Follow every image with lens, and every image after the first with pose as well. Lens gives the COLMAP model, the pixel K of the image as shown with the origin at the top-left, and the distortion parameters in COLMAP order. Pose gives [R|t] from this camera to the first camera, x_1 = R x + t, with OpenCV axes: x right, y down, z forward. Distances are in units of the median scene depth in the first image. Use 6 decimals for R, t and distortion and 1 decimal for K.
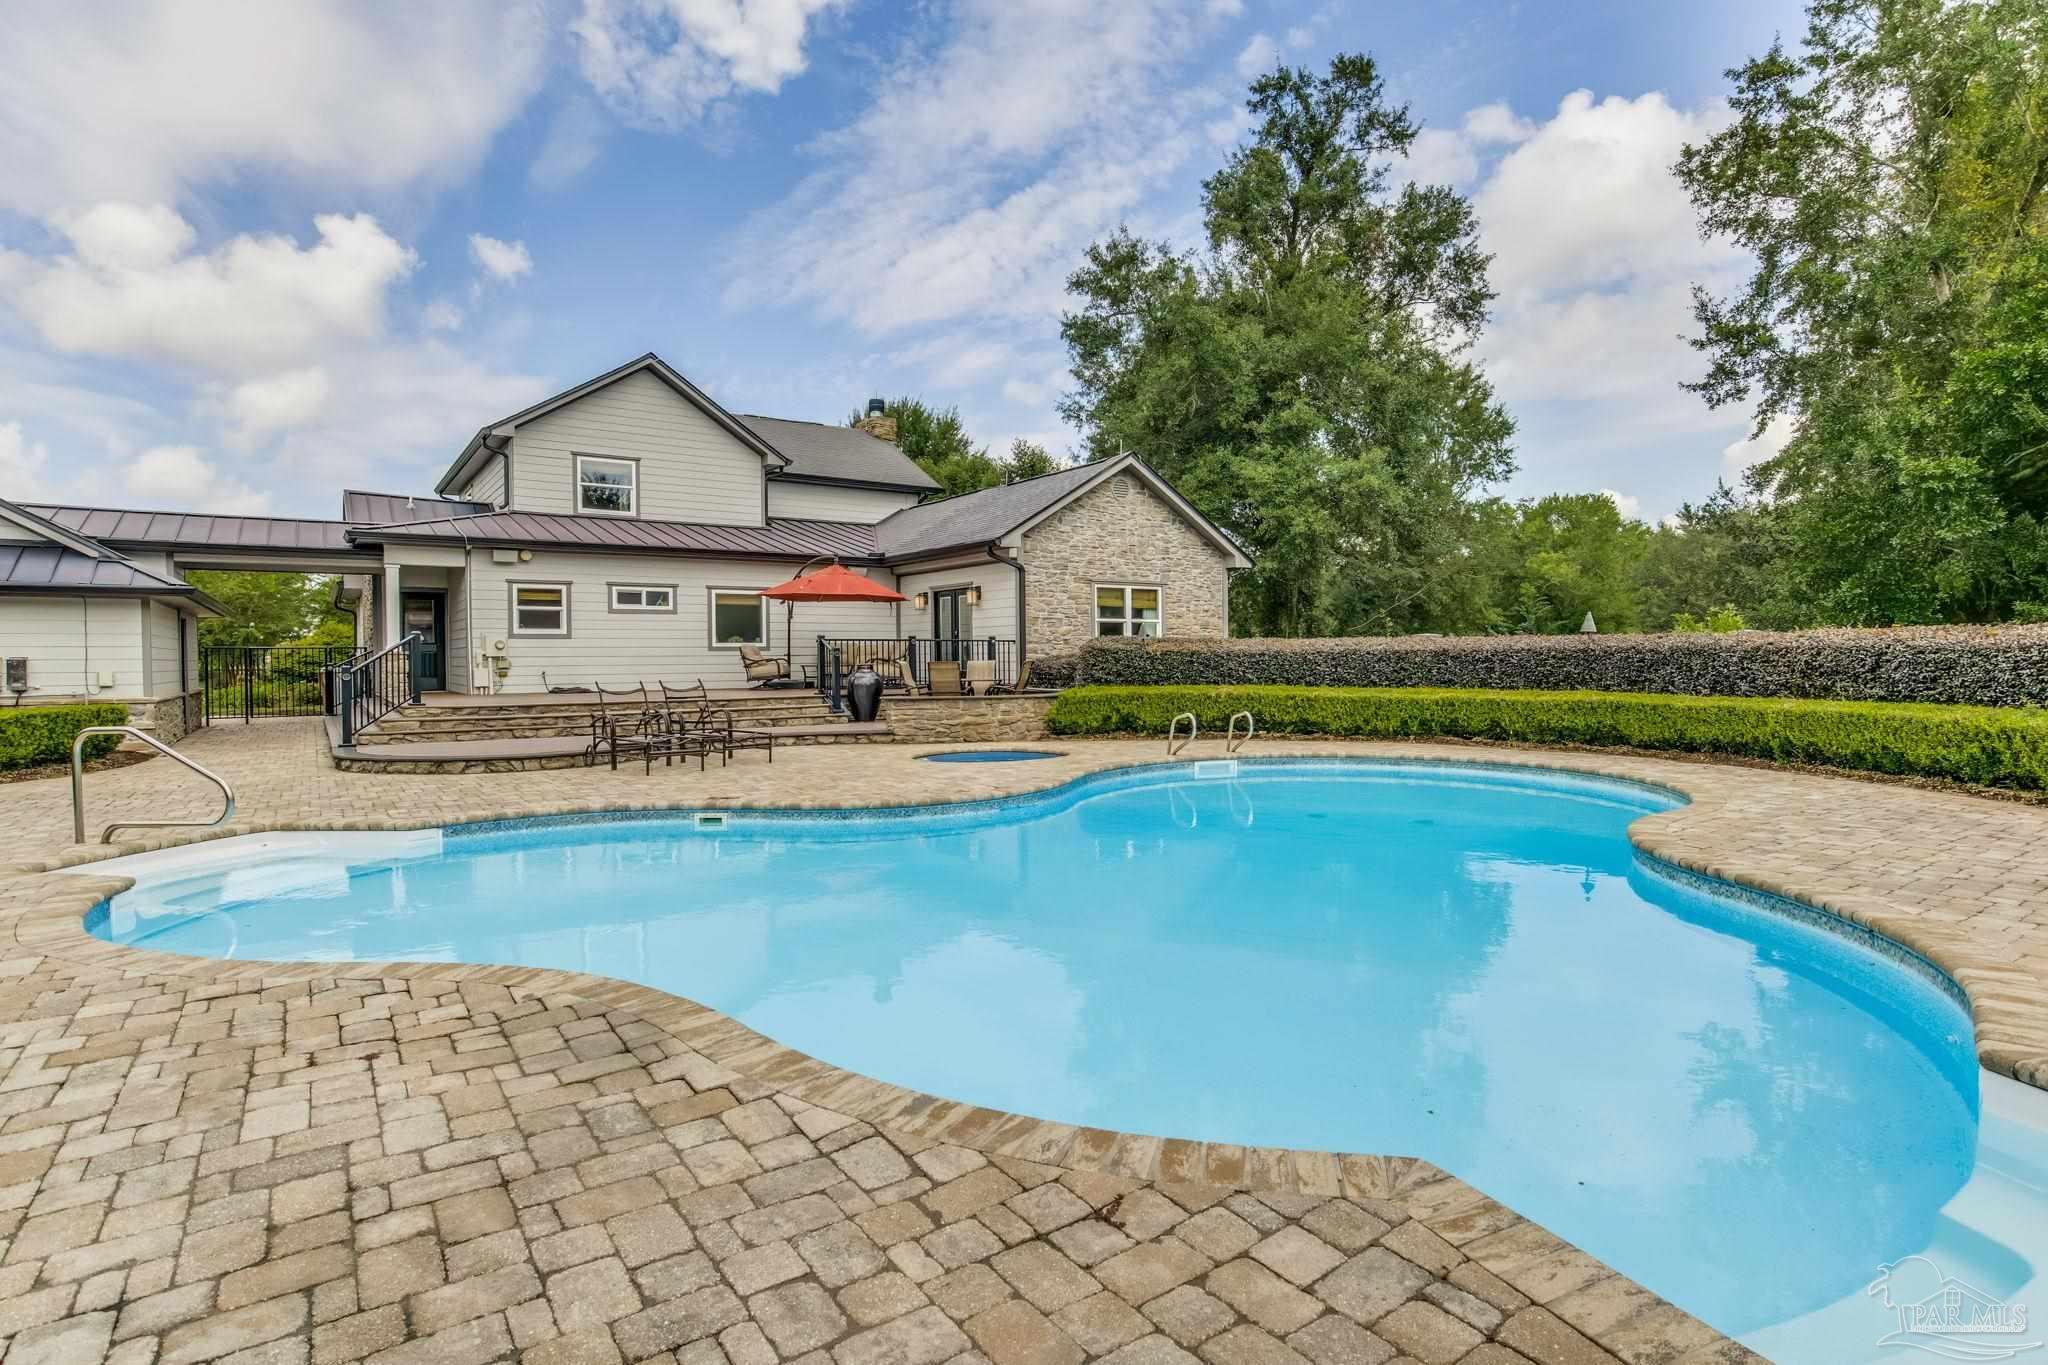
lens RADIAL K [[1042.0, 0, 1011.3], [0, 1042.0, 669.6], [0, 0, 1]] dist [-0.030762, 0.004536]
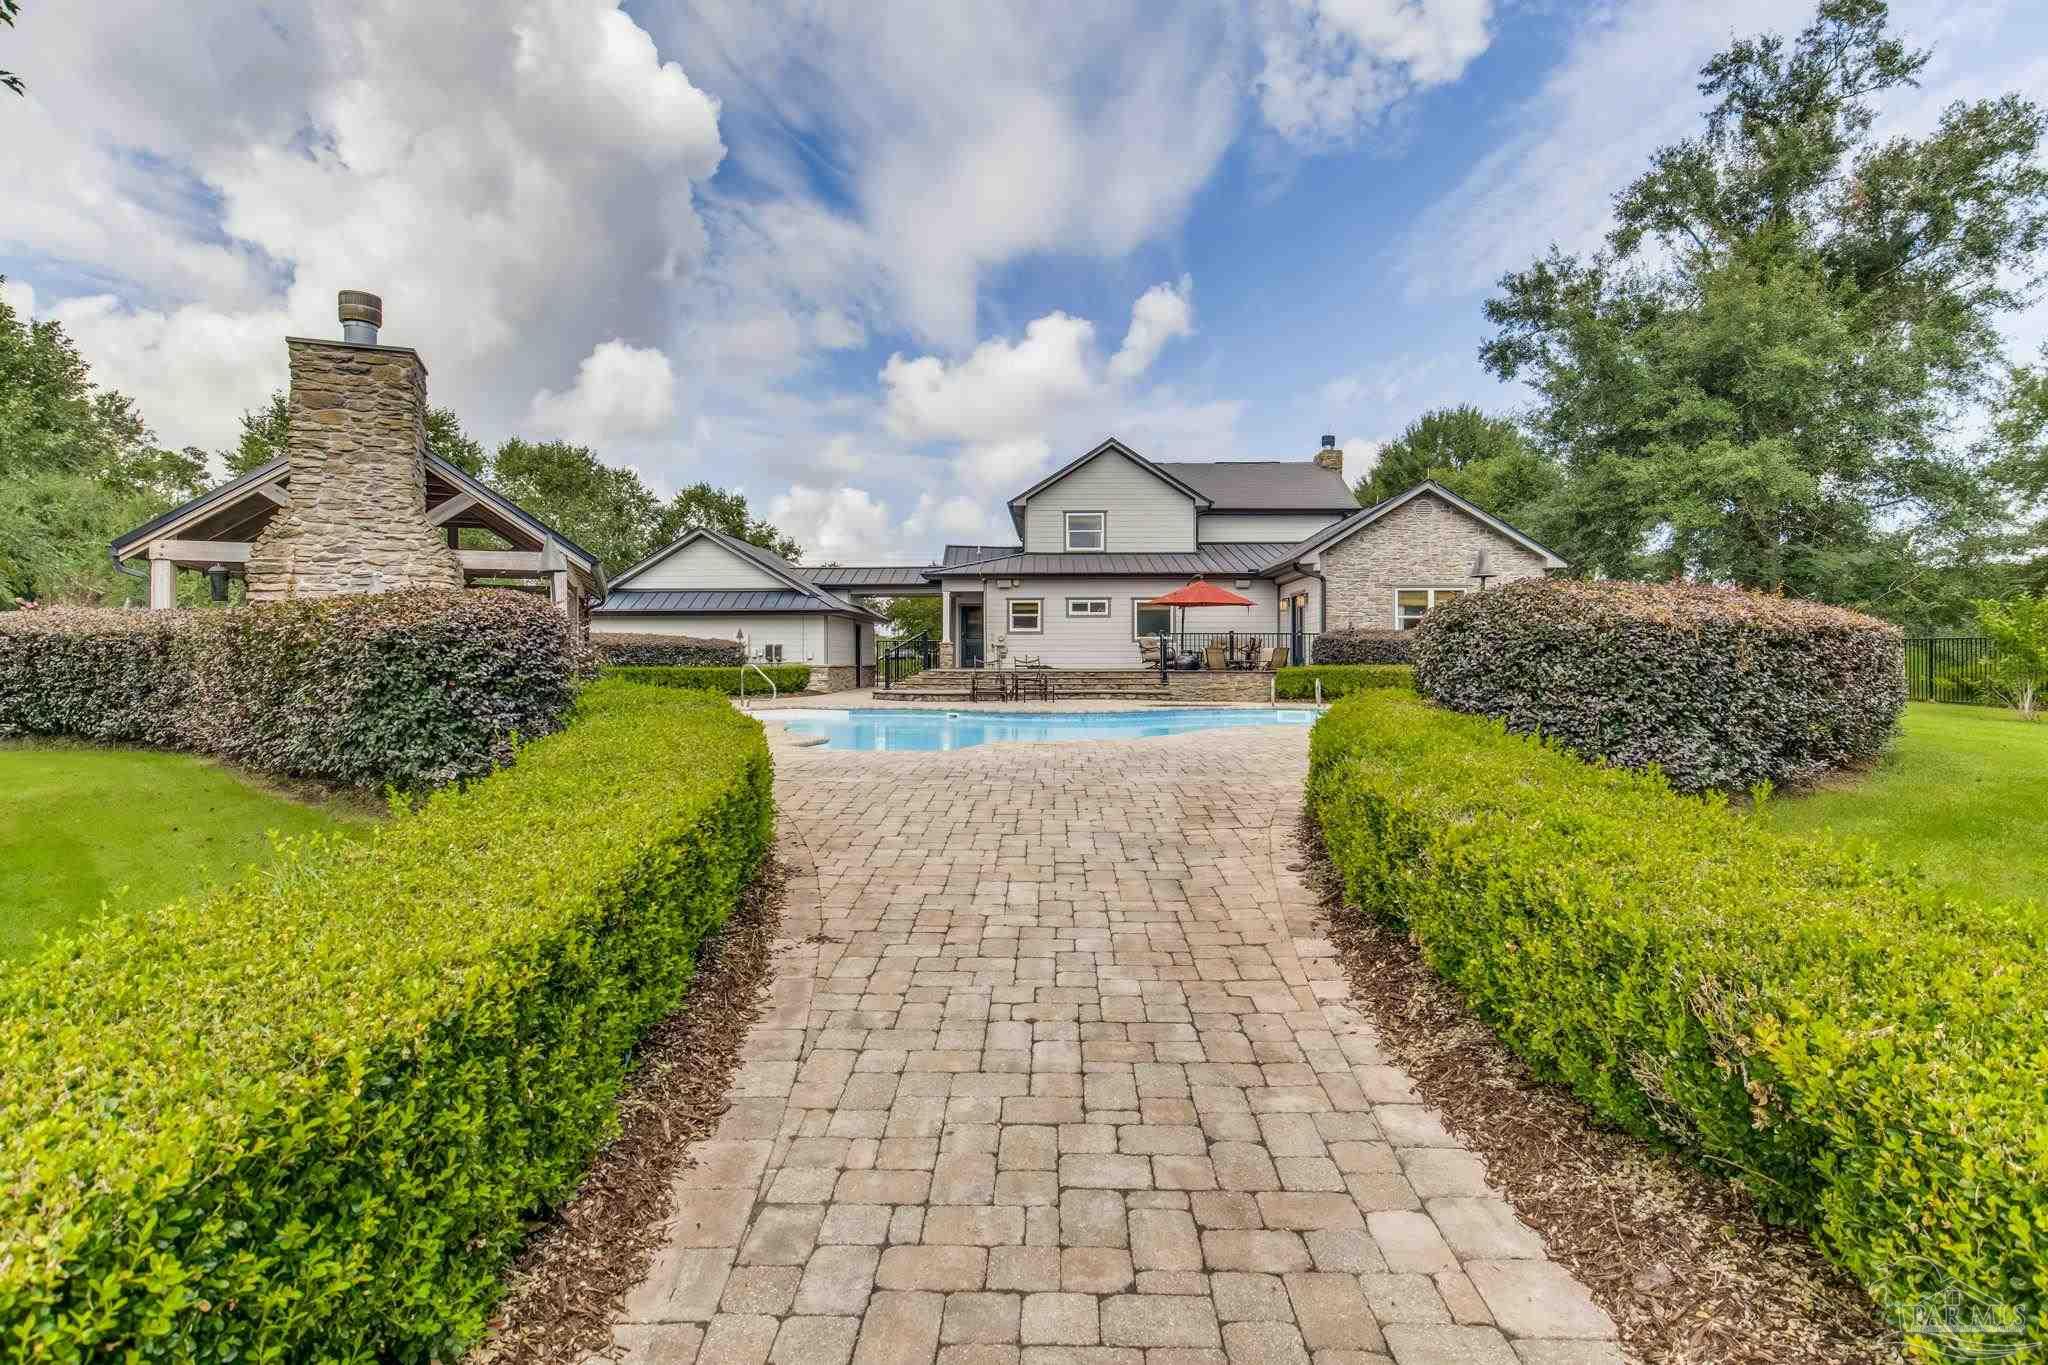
lens RADIAL K [[1042.0, 0, 1036.5], [0, 1042.0, 684.1], [0, 0, 1]] dist [-0.030762, 0.004536]
pose [[0.797449, 0.021953, -0.602986, 0.459651], [-0.011326, 0.999706, 0.021418, 0.010928], [0.603280, -0.010250, 0.797464, -0.237566]]
